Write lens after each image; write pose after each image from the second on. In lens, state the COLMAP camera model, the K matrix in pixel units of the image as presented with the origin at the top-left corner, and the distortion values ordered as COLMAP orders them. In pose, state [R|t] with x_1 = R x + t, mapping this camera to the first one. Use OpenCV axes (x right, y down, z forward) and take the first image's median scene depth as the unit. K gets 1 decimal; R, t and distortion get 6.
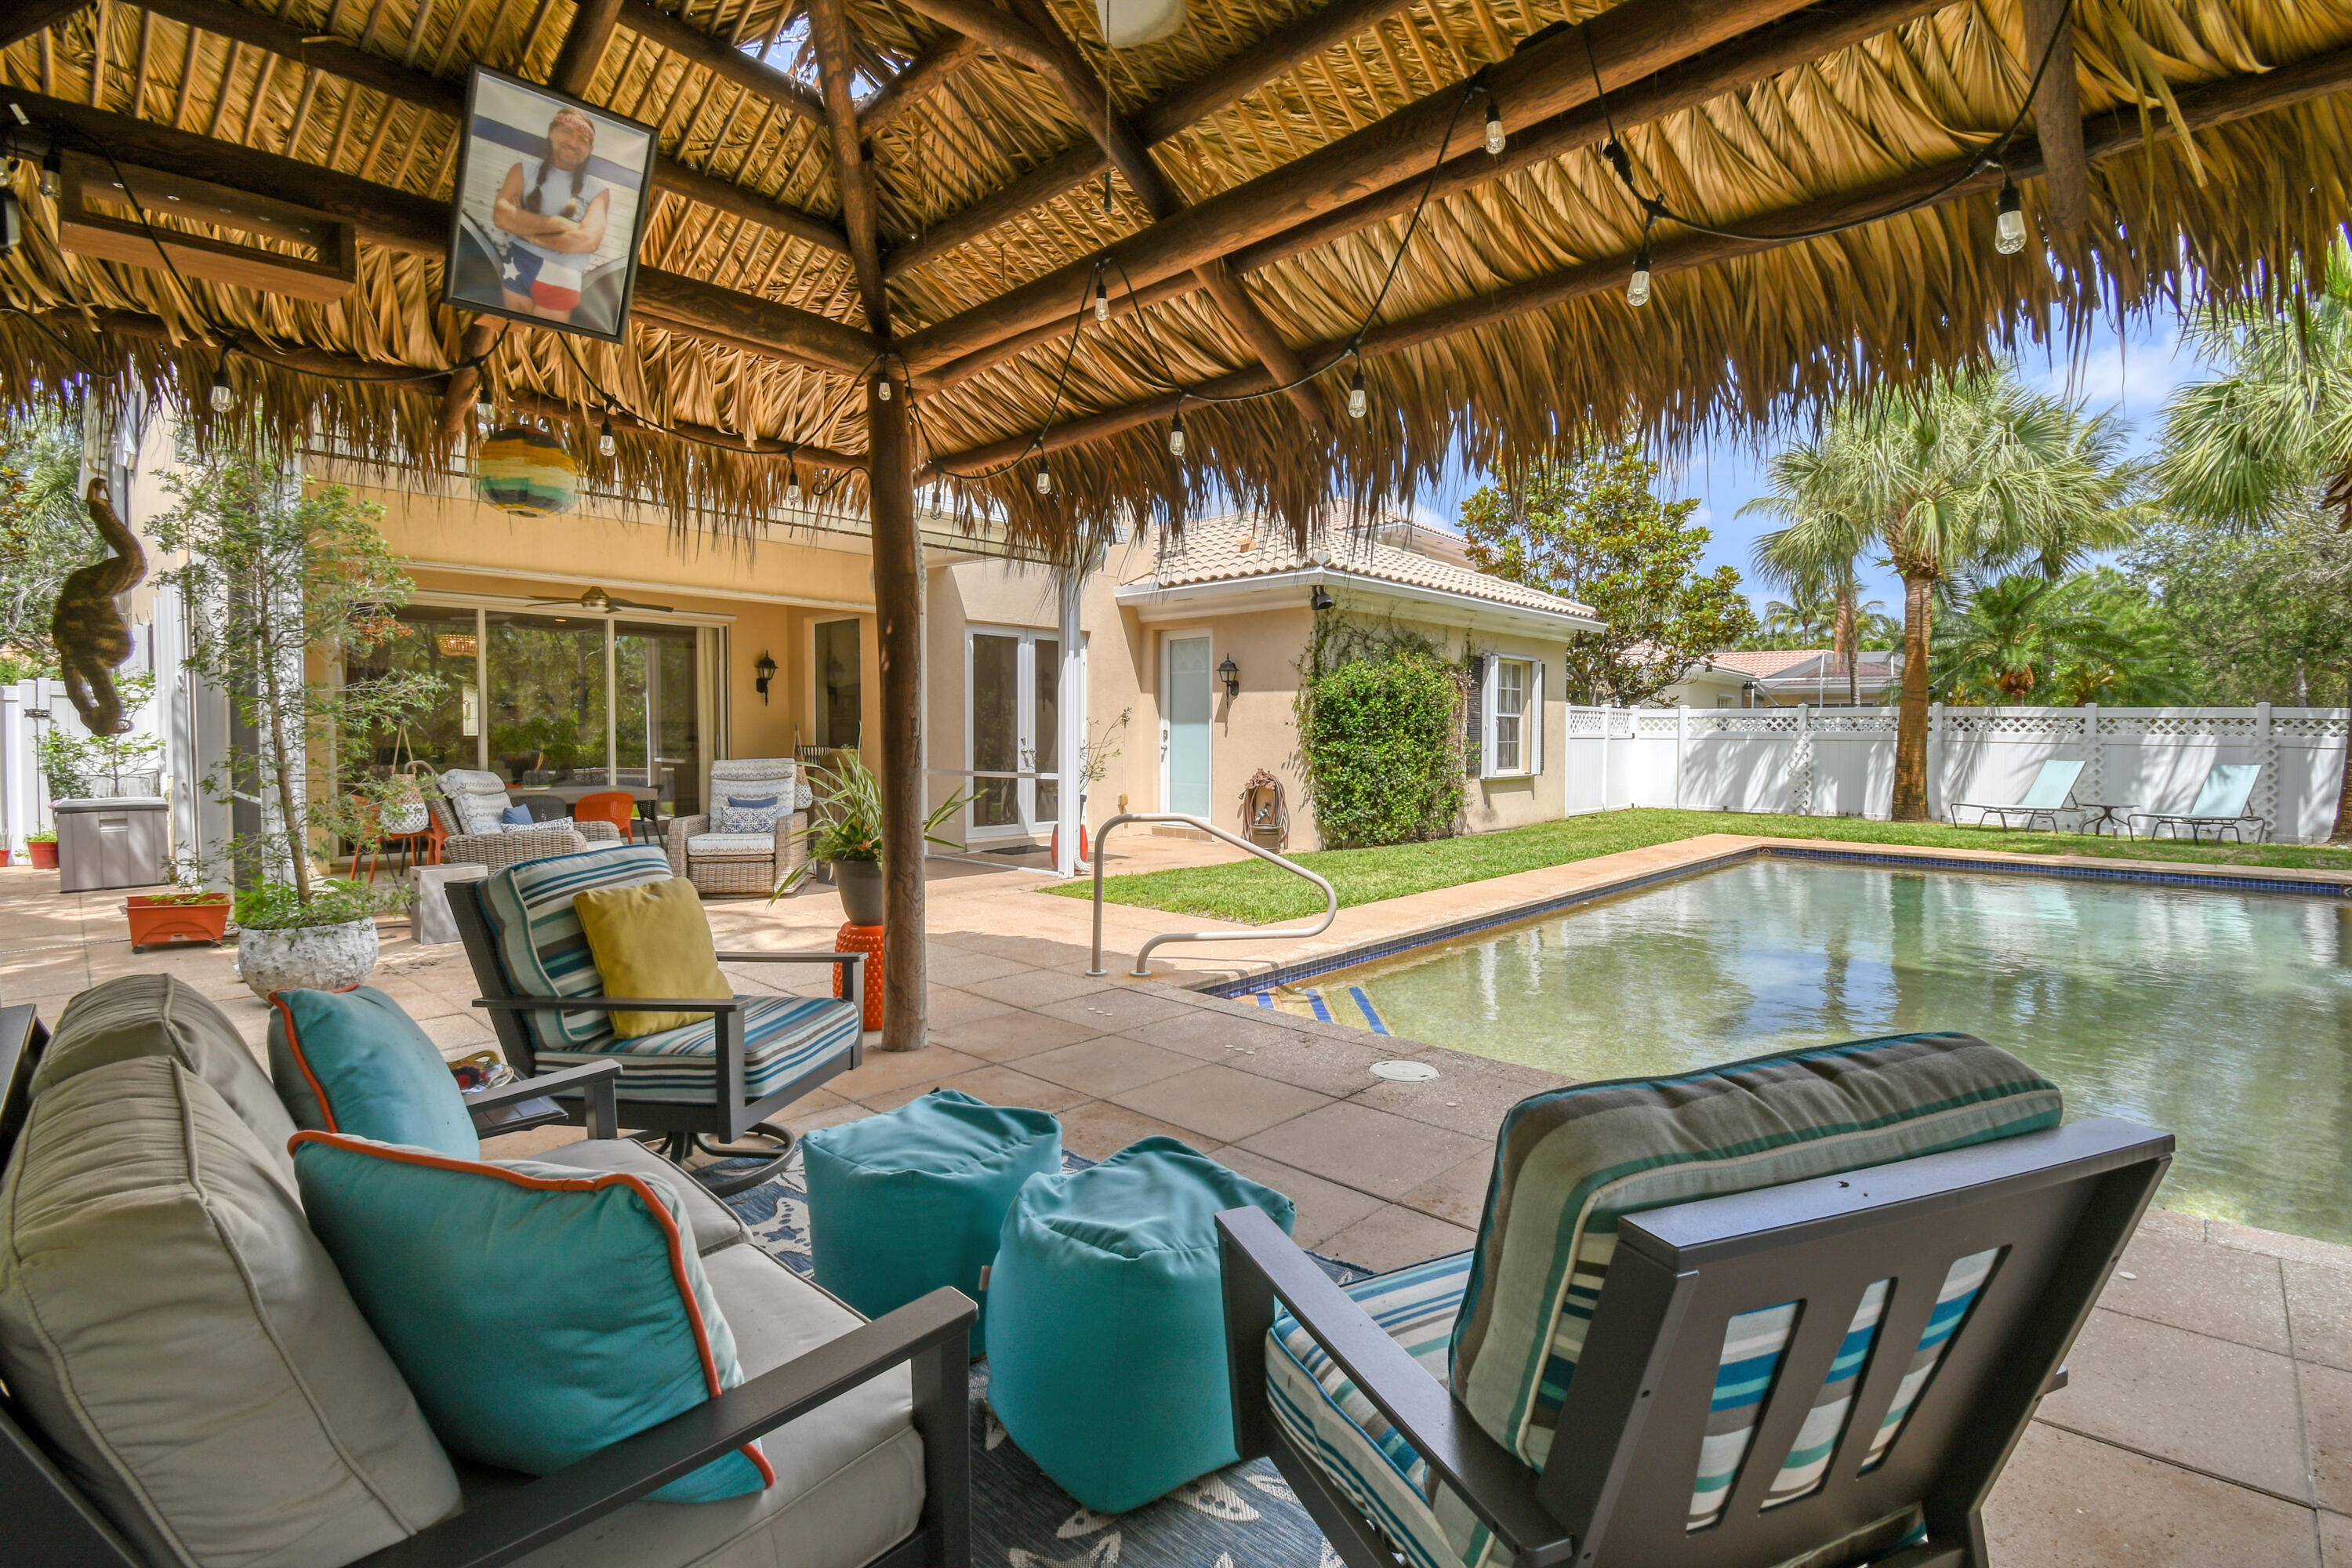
lens RADIAL K [[1063.6, 0, 1161.8], [0, 1063.6, 781.3], [0, 0, 1]] dist [-0.002373, -0.012811]
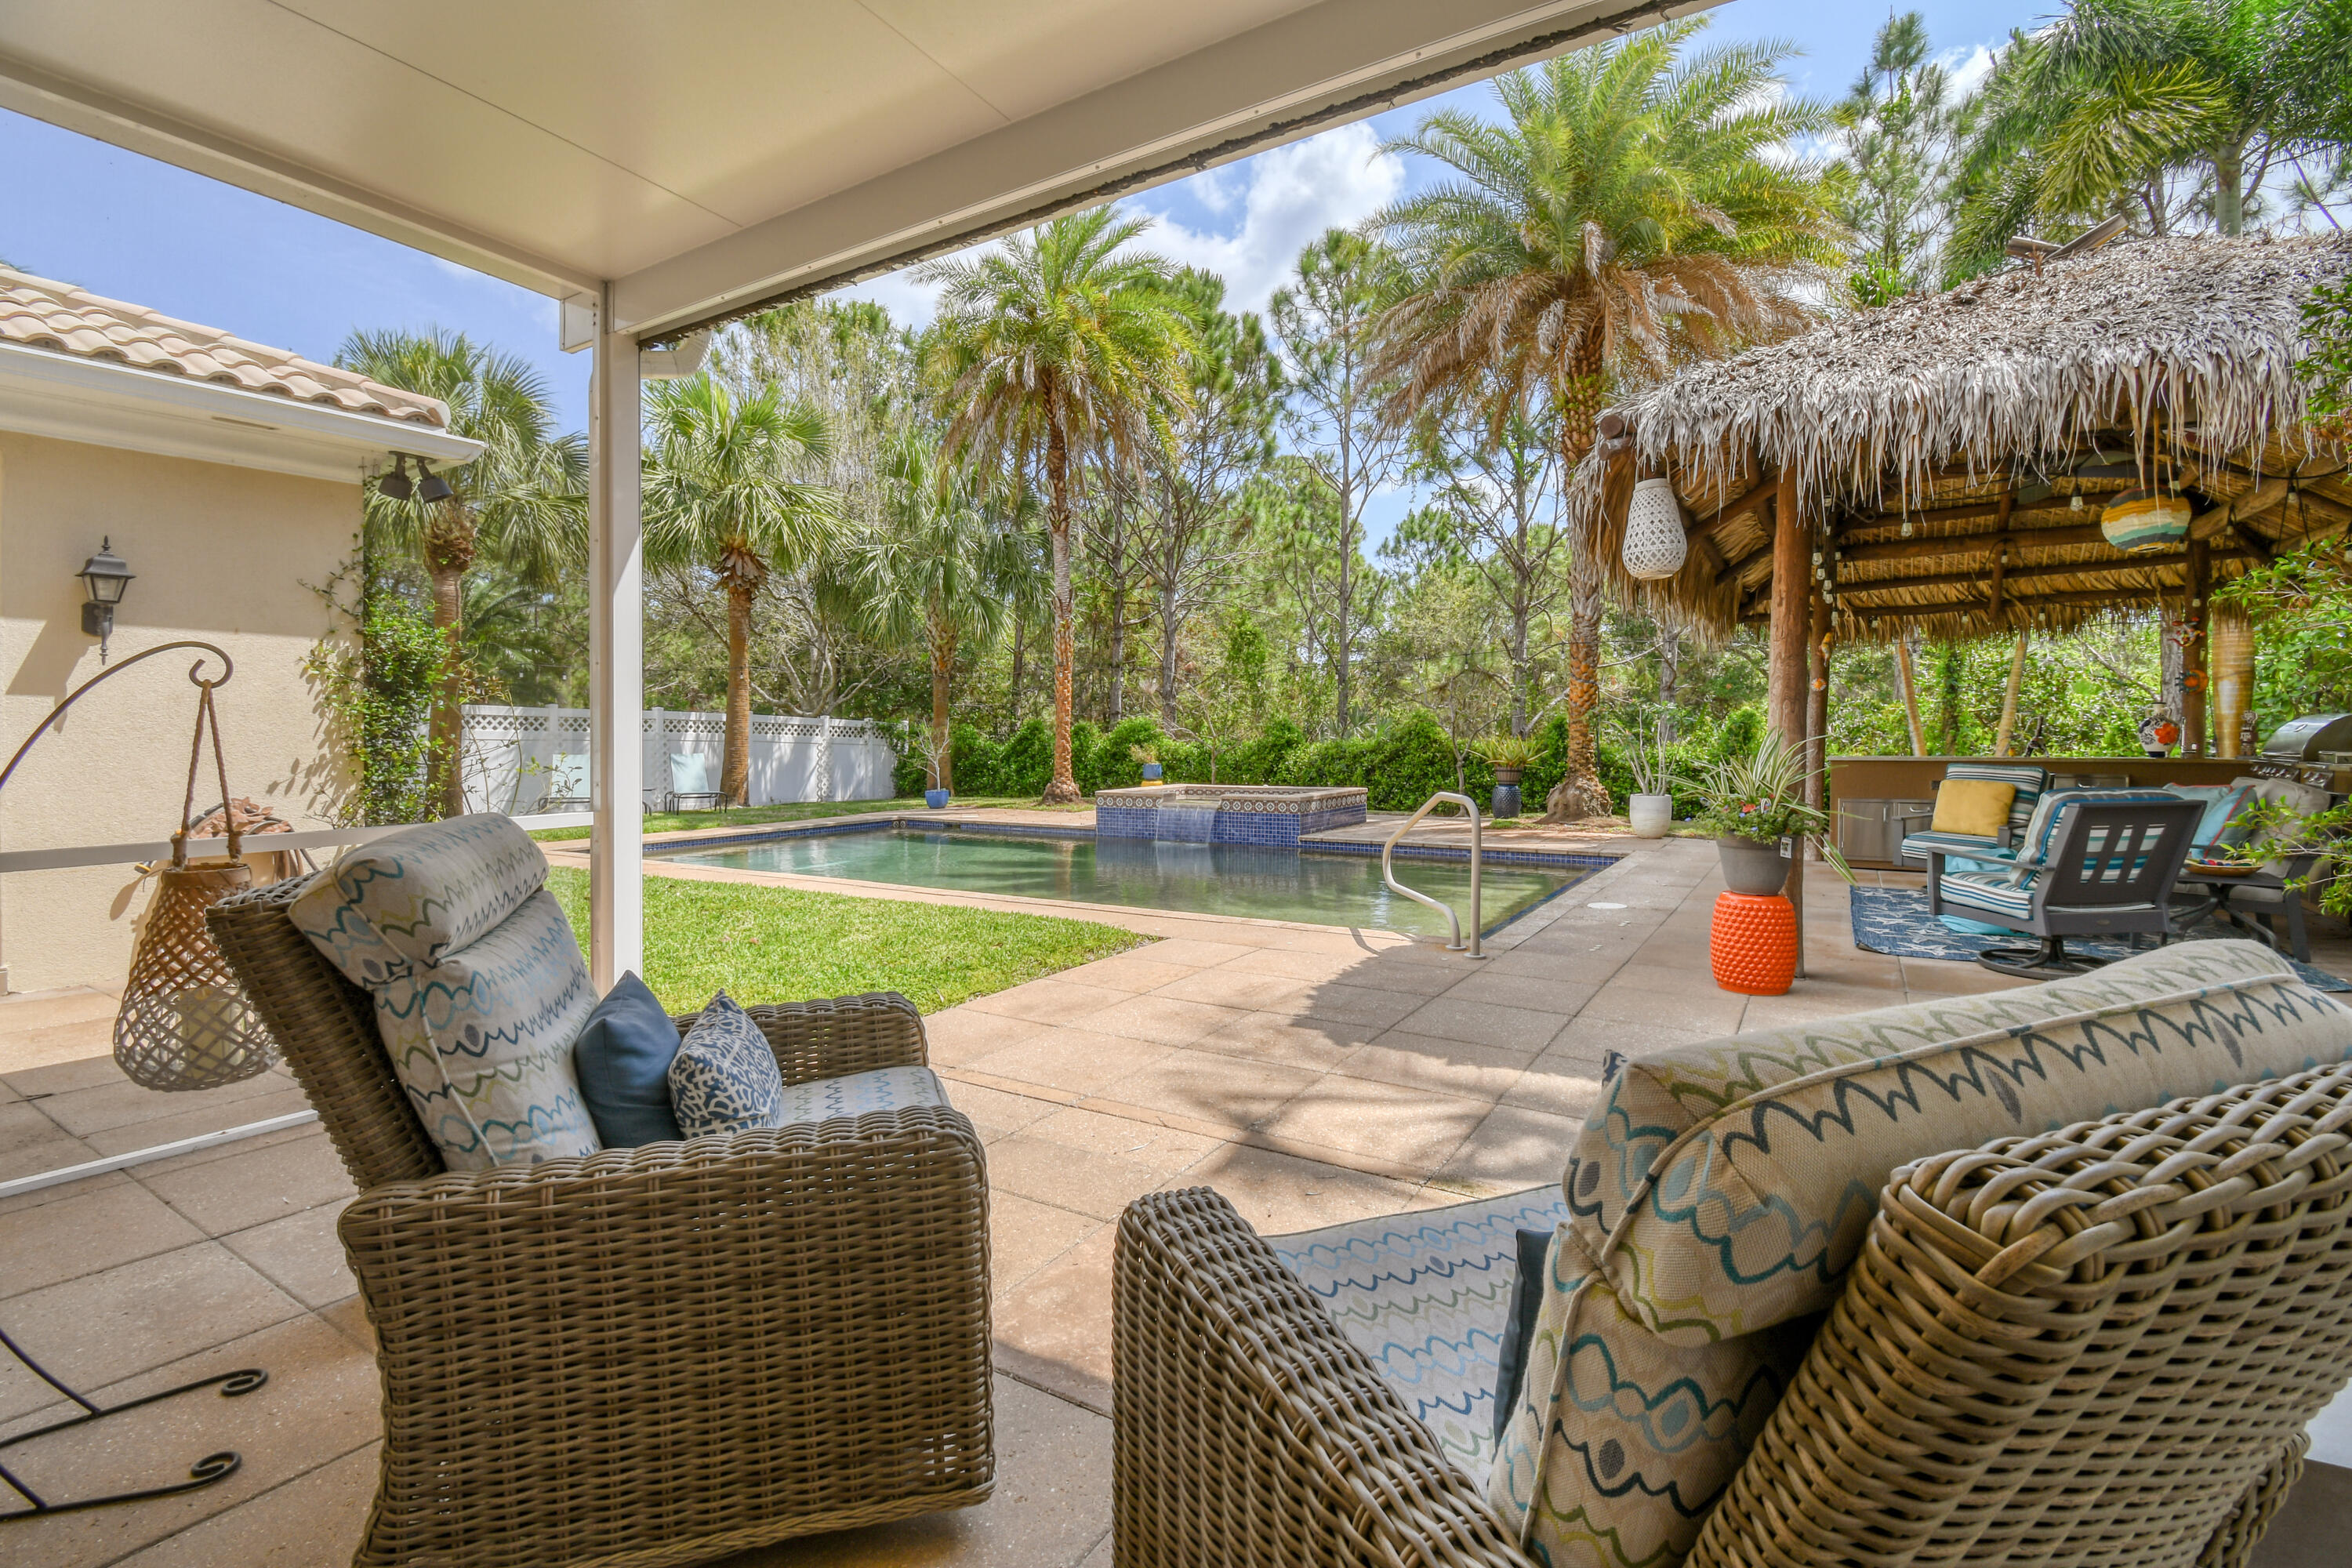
lens RADIAL K [[1063.6, 0, 1197.7], [0, 1063.6, 761.1], [0, 0, 1]] dist [-0.002373, -0.012811]
pose [[-0.203943, -0.025775, 0.978643, -0.430399], [0.045710, 0.998312, 0.035819, -0.026505], [-0.977915, 0.052039, -0.202420, 0.666158]]
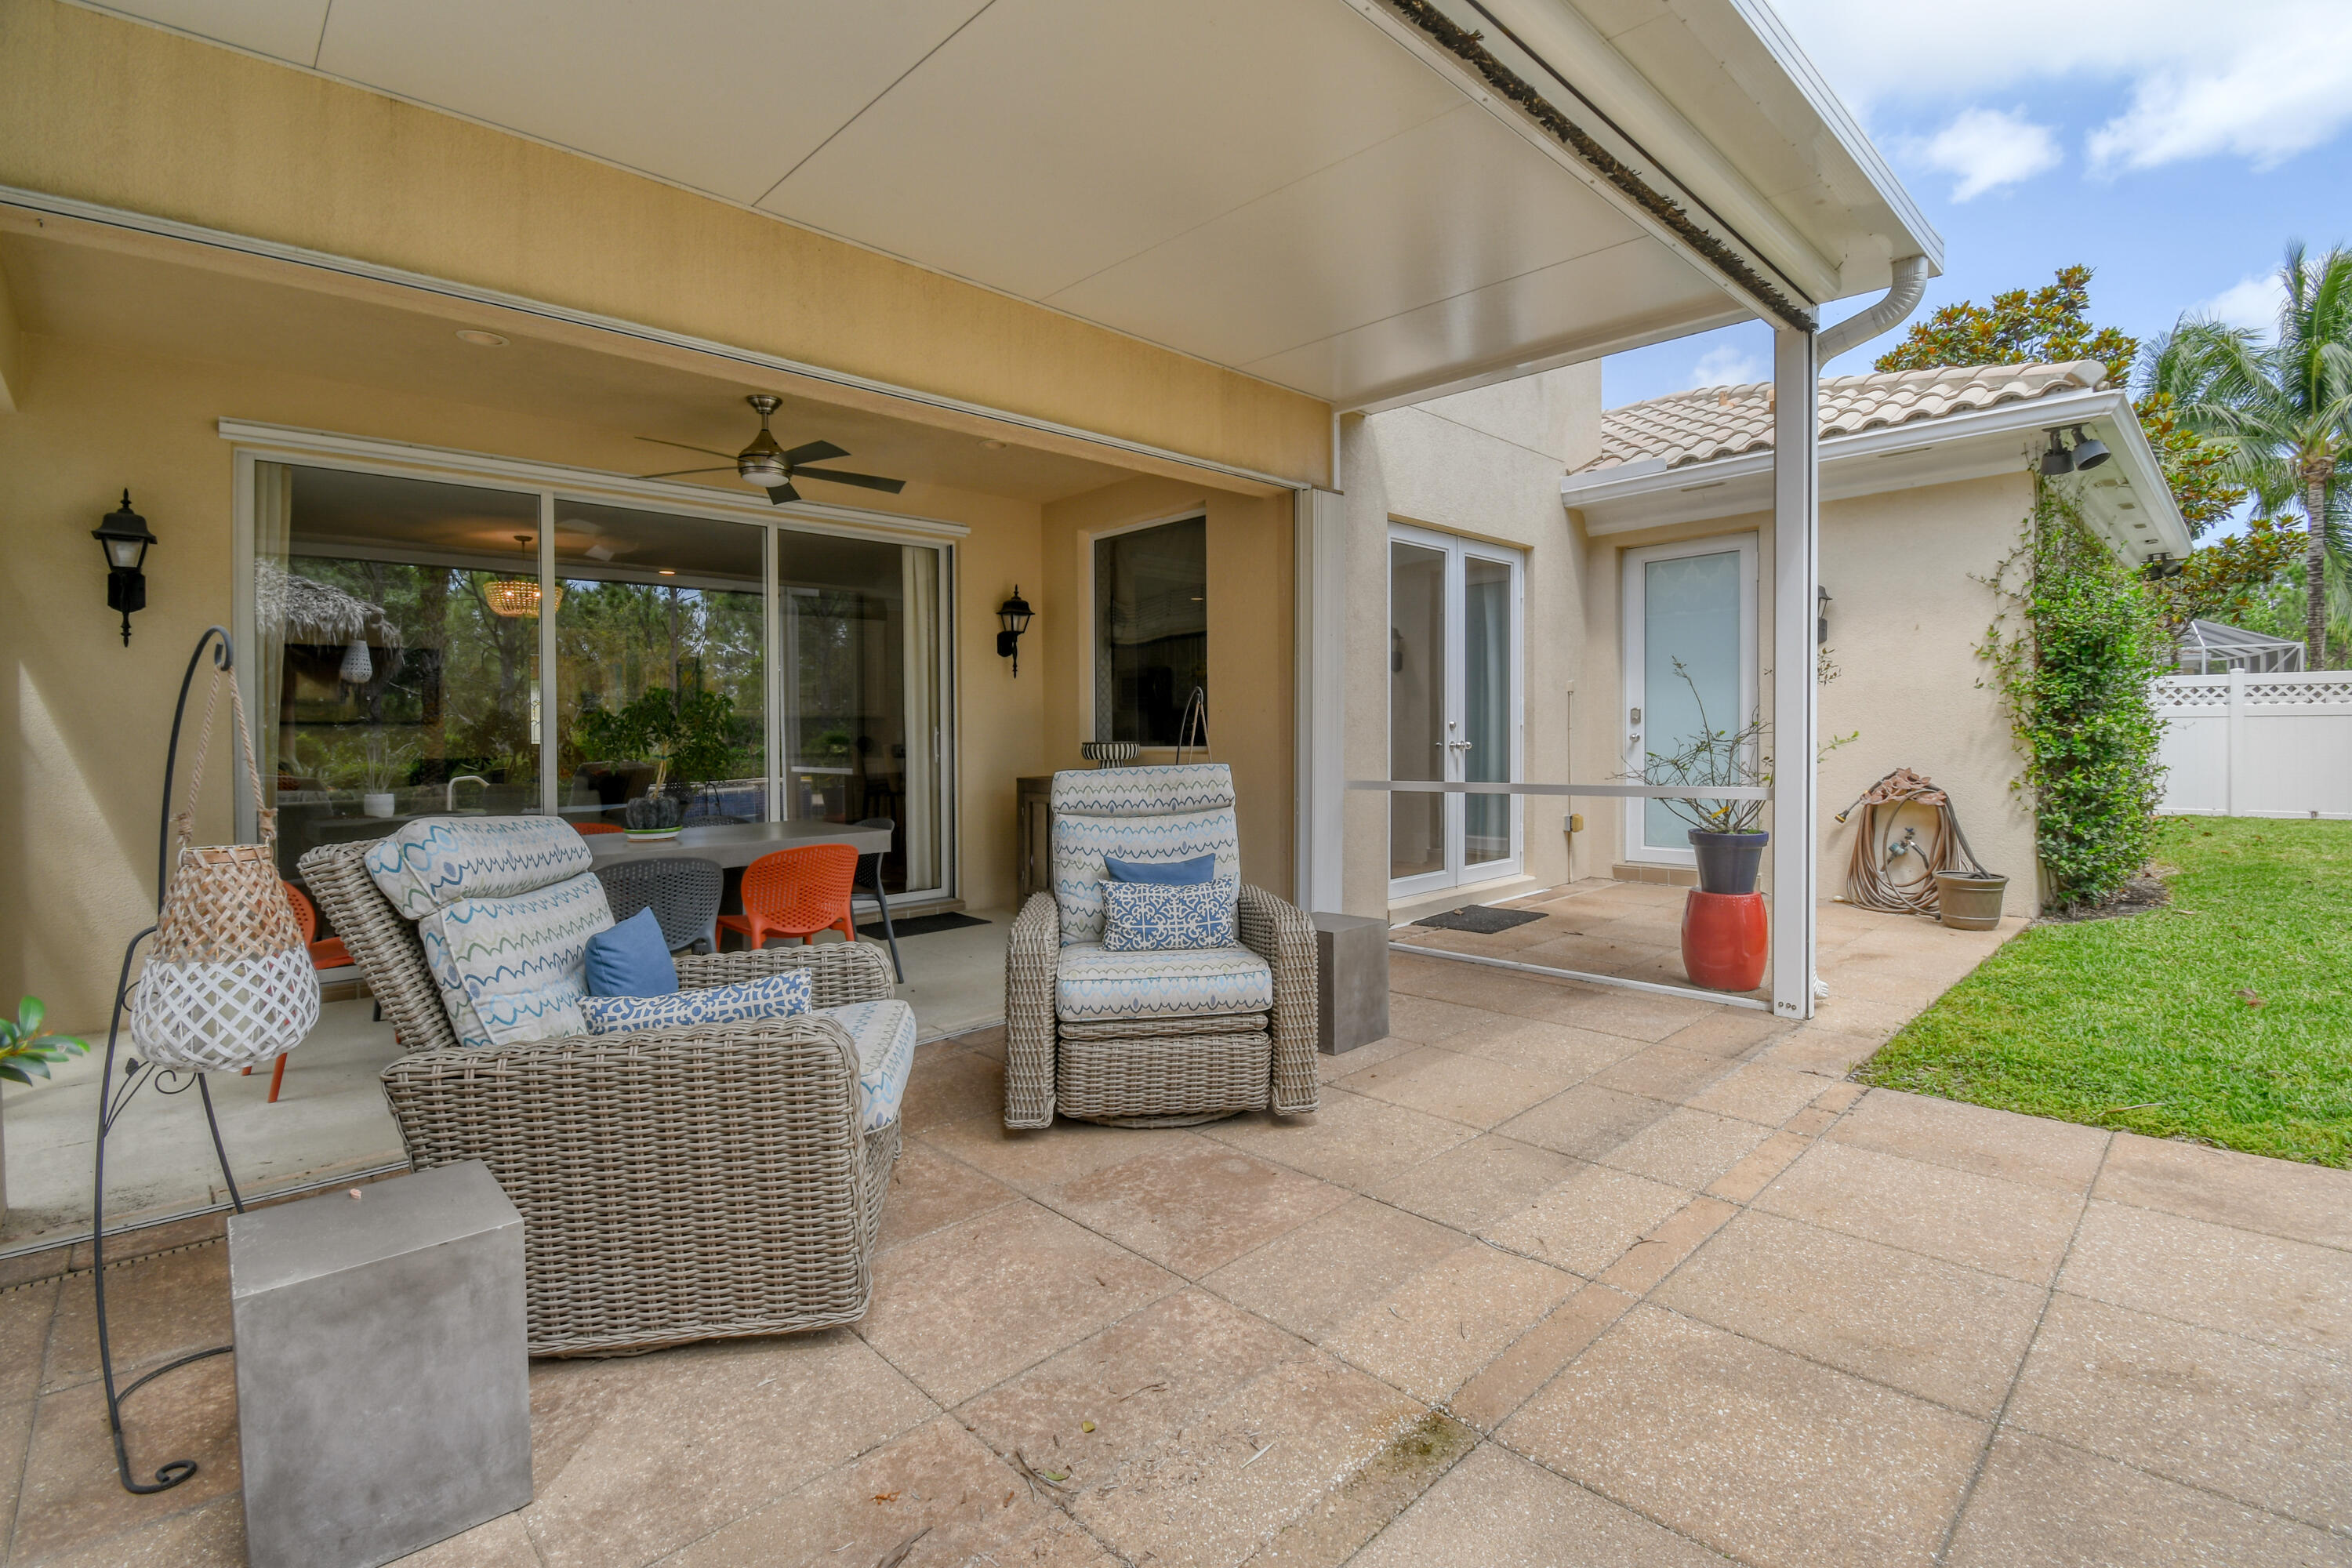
lens RADIAL K [[1063.6, 0, 1164.3], [0, 1063.6, 777.8], [0, 0, 1]] dist [-0.002373, -0.012811]
pose [[0.997837, -0.014982, -0.064007, -0.251689], [0.014667, 0.999878, -0.005385, -0.010130], [0.064080, 0.004434, 0.997935, 0.408383]]
